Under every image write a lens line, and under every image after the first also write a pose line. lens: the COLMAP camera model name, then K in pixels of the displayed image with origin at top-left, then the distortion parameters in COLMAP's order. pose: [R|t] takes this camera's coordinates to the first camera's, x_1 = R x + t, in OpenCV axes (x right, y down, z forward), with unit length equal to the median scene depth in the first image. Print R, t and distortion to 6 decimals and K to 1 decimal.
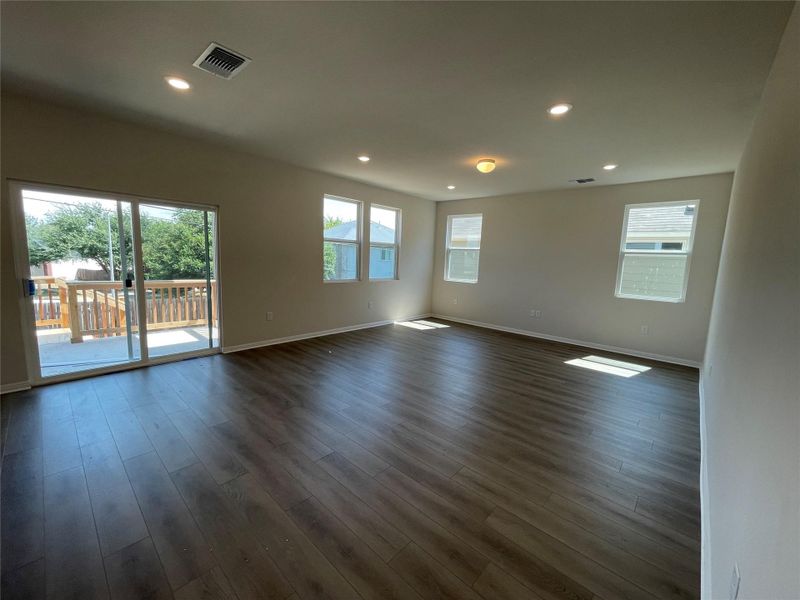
lens RADIAL K [[324.7, 0, 398.6], [0, 324.7, 302.8], [0, 0, 1]] dist [-0.001265, -0.000164]
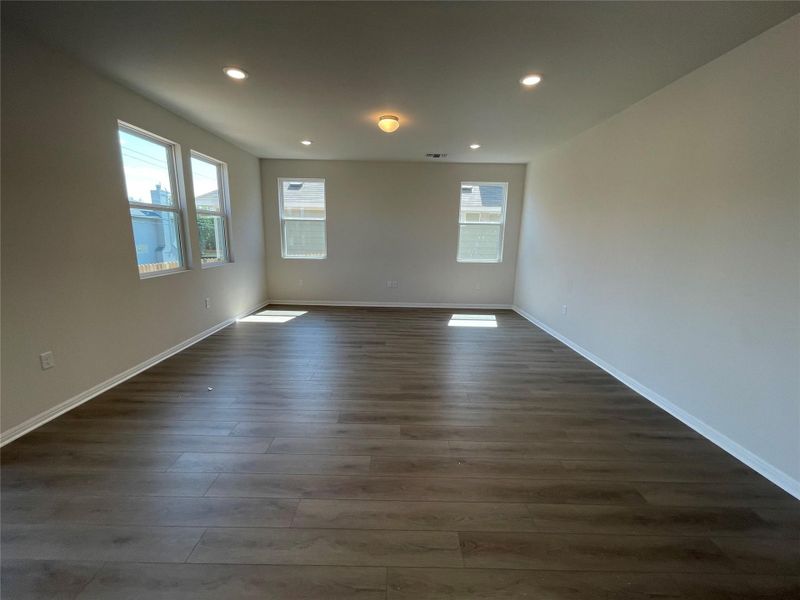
lens RADIAL K [[327.1, 0, 397.7], [0, 327.1, 297.3], [0, 0, 1]] dist [-0.001501, -0.000198]
pose [[0.741422, -0.154113, 0.653102, -0.278182], [0.105030, 0.987926, 0.113888, -0.047340], [-0.662769, -0.015844, 0.748657, 0.247682]]
